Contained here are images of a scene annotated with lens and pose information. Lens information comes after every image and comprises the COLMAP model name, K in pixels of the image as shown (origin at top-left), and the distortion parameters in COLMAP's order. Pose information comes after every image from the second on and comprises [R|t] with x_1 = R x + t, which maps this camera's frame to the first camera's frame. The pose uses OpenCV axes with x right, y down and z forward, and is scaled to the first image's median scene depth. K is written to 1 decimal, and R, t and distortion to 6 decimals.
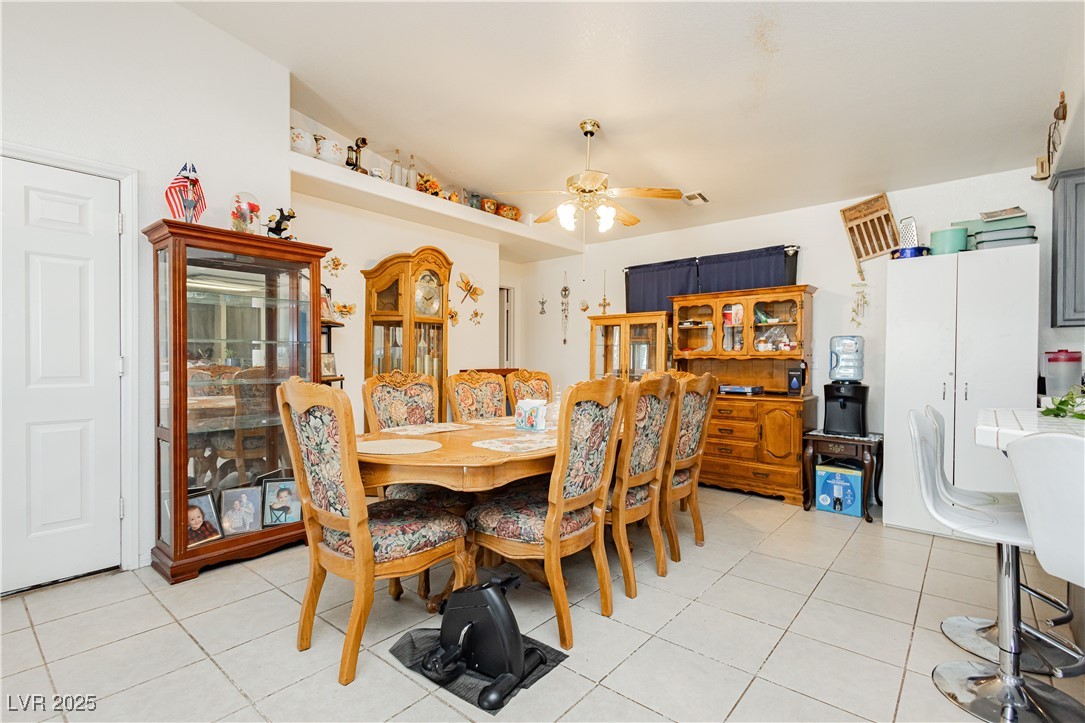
lens RADIAL K [[505.6, 0, 542.5], [0, 505.6, 361.5], [0, 0, 1]] dist [-0.000518, -0.000103]
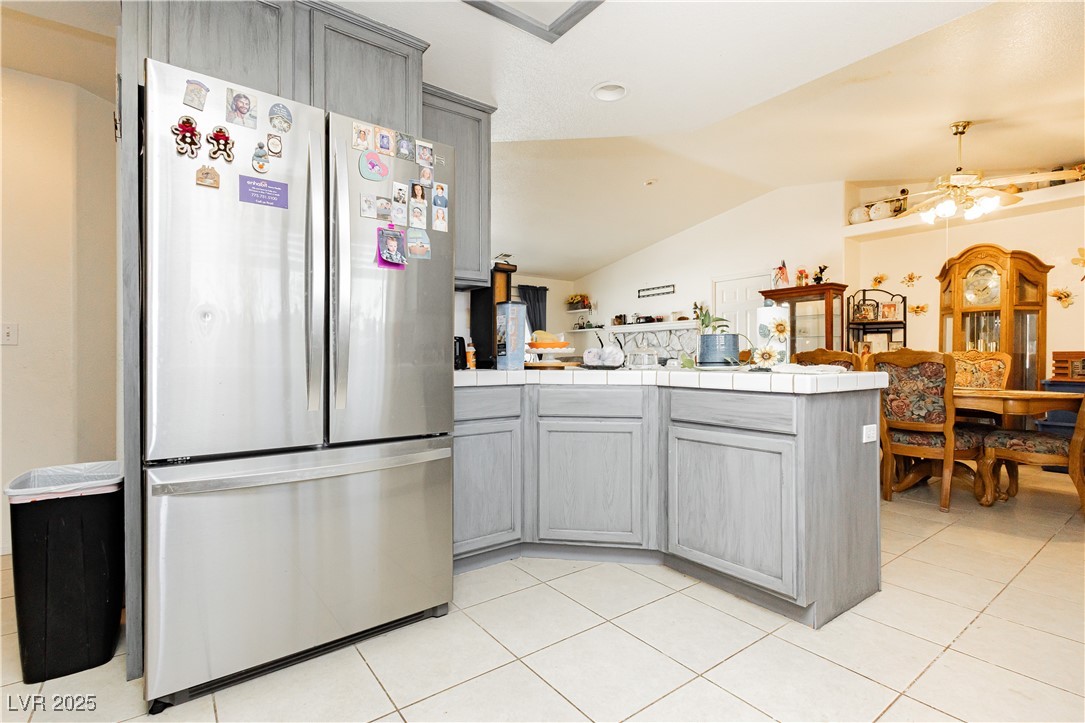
lens RADIAL K [[505.6, 0, 542.5], [0, 505.6, 361.5], [0, 0, 1]] dist [-0.000518, -0.000103]
pose [[-0.235142, 0.005062, -0.971948, 1.372117], [0.004239, 0.999982, 0.004183, 0.034175], [0.971952, -0.003136, -0.235159, 0.374900]]
